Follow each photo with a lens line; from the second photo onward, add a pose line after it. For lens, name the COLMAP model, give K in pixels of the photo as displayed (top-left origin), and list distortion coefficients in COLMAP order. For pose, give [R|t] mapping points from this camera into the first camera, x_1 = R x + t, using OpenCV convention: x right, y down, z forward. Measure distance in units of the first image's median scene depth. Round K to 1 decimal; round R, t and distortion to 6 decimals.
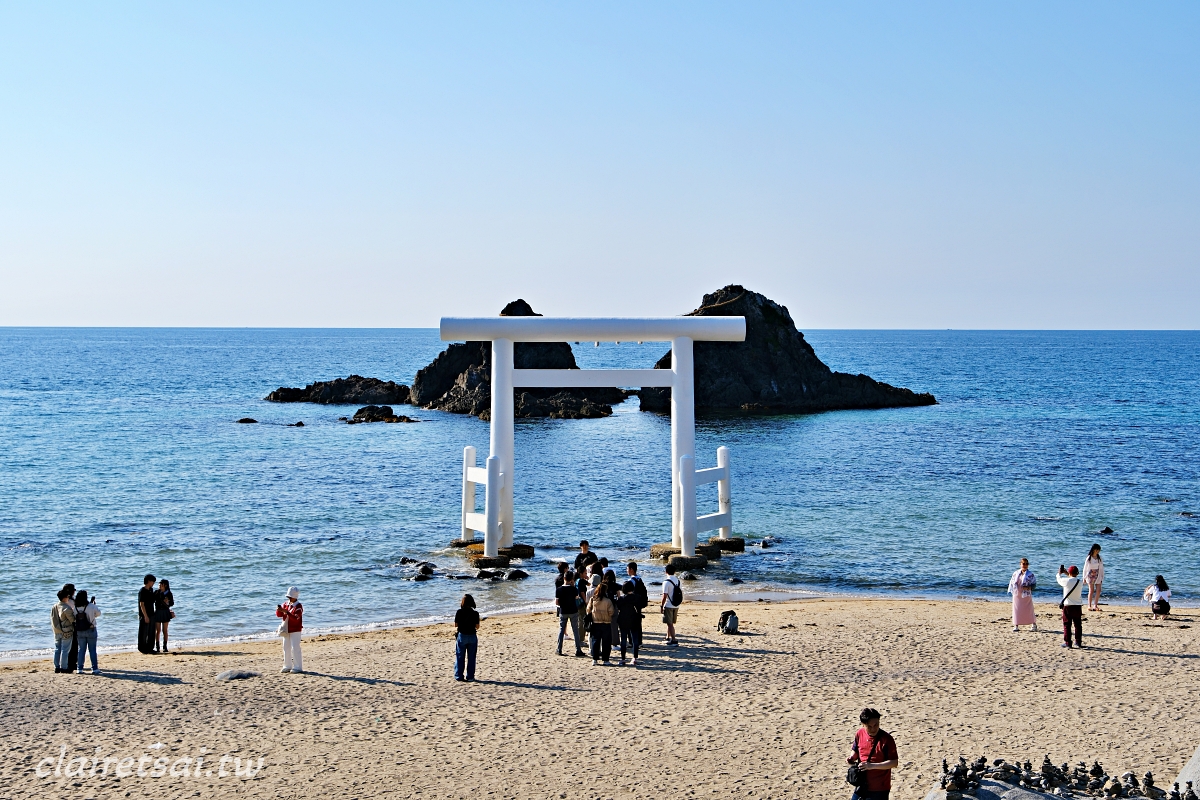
lens RADIAL K [[1848.4, 0, 600.0], [0, 1848.4, 400.0], [0, 0, 1]] dist [0.029257, 0.025246]
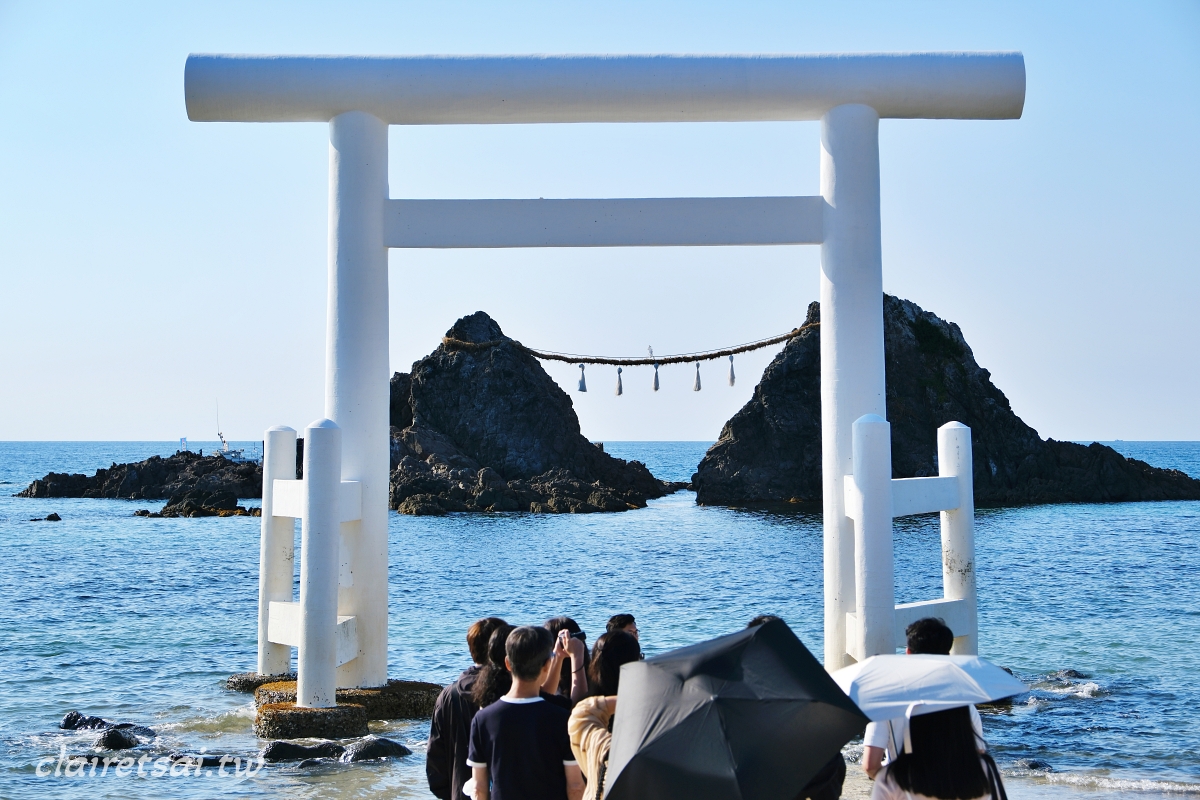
lens RADIAL K [[2808.0, 0, 600.0], [0, 2808.0, 400.0], [0, 0, 1]] dist [0.066709, 0.158923]
pose [[0.999957, -0.004212, -0.008211, -0.000138], [0.003754, 0.998475, -0.055085, 0.019016], [0.008431, 0.055052, 0.998448, 0.157392]]
